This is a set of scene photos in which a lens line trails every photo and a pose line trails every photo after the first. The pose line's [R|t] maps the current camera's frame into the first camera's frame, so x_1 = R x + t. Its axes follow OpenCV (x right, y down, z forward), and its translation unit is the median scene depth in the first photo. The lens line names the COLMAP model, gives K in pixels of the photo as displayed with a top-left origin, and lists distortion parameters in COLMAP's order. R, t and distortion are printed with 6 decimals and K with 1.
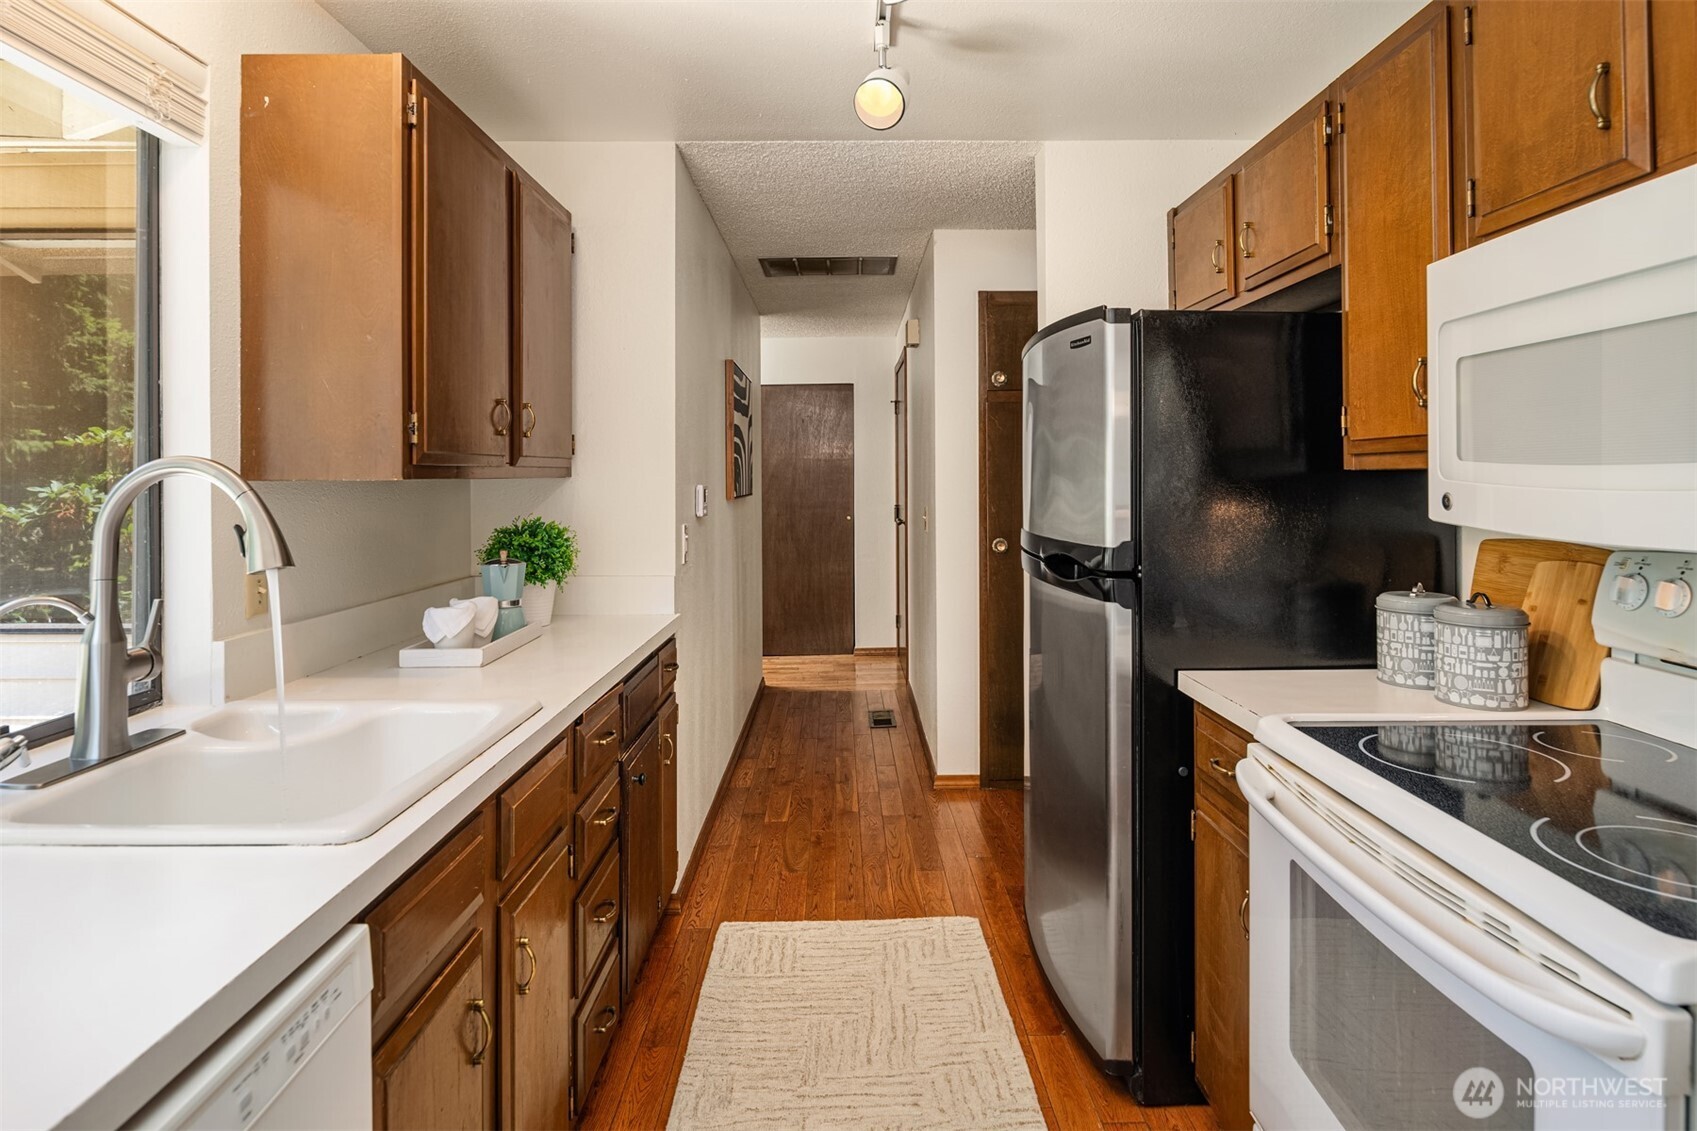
lens RADIAL K [[937.6, 0, 855.0], [0, 937.6, 459.4], [0, 0, 1]] dist [-0.018217, -0.000974]
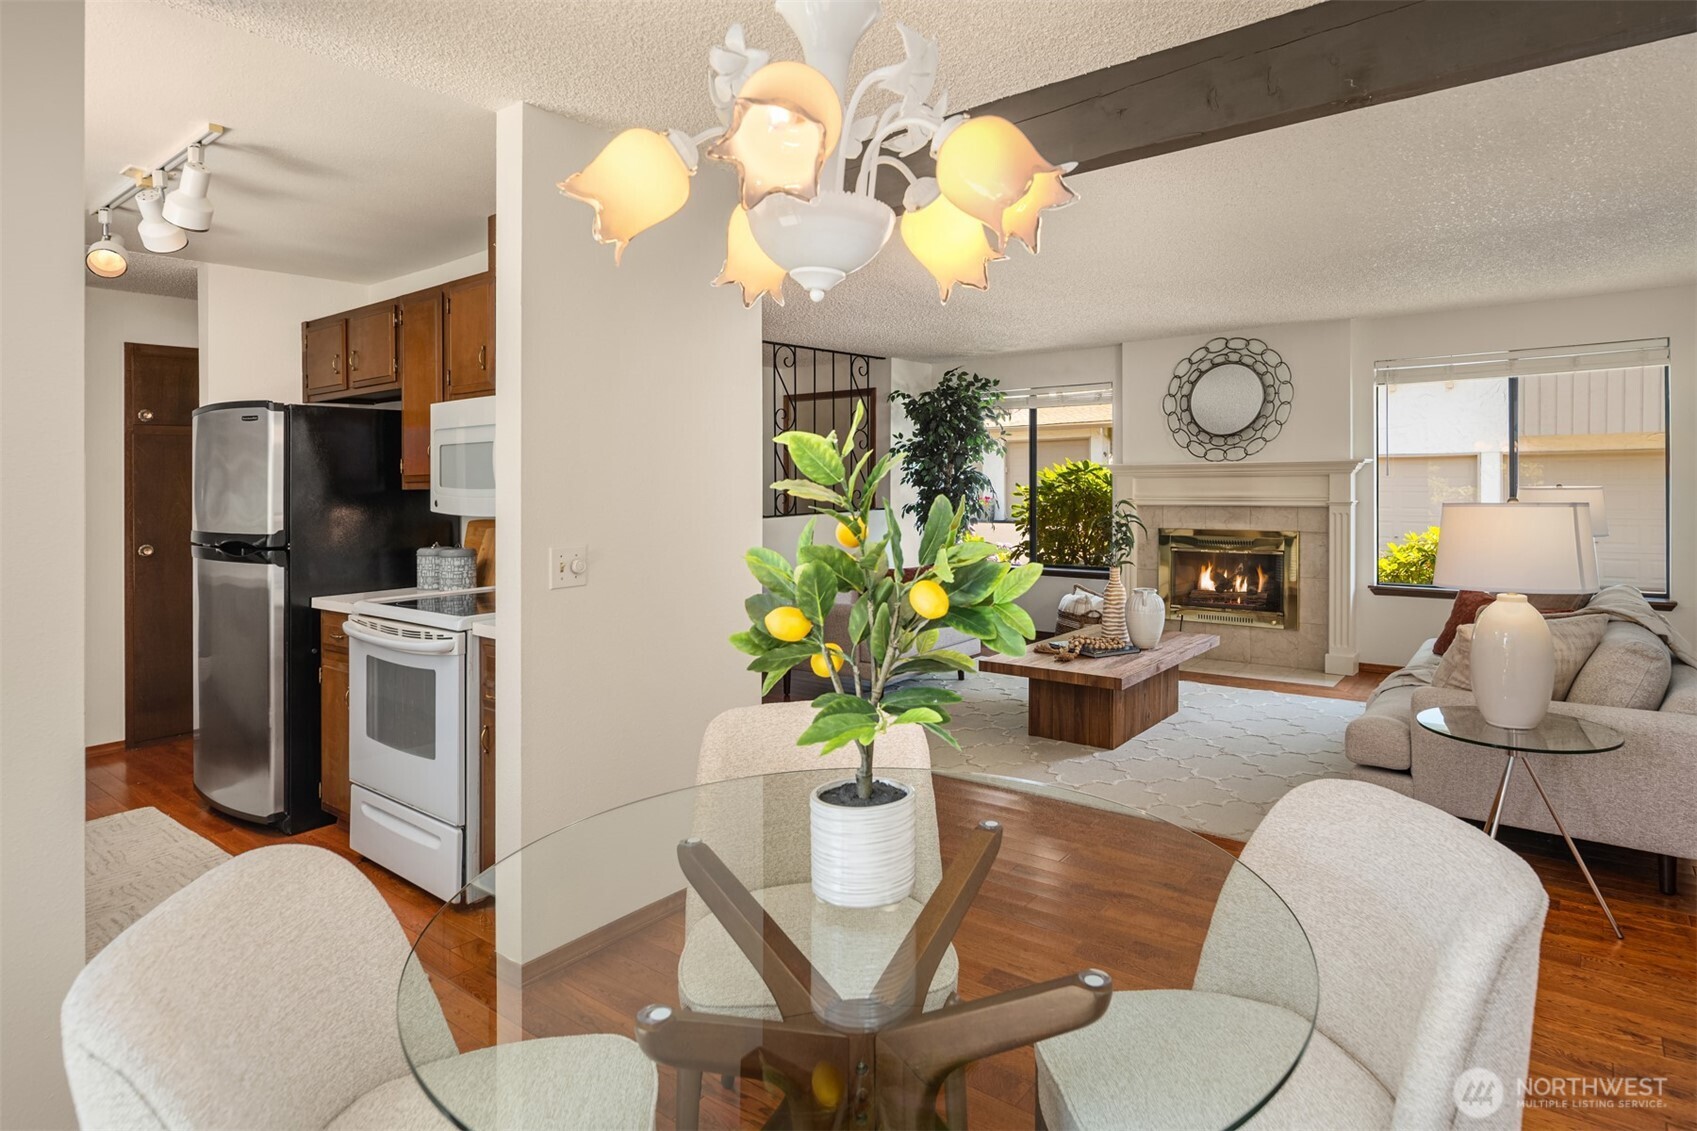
lens RADIAL K [[917.6, 0, 857.1], [0, 917.6, 469.1], [0, 0, 1]] dist [0.002570, 0.000572]
pose [[0.635719, 0.004957, 0.771905, -0.383105], [-0.002600, 0.999987, -0.004280, -0.027183], [-0.771916, 0.000714, 0.635724, -1.018800]]
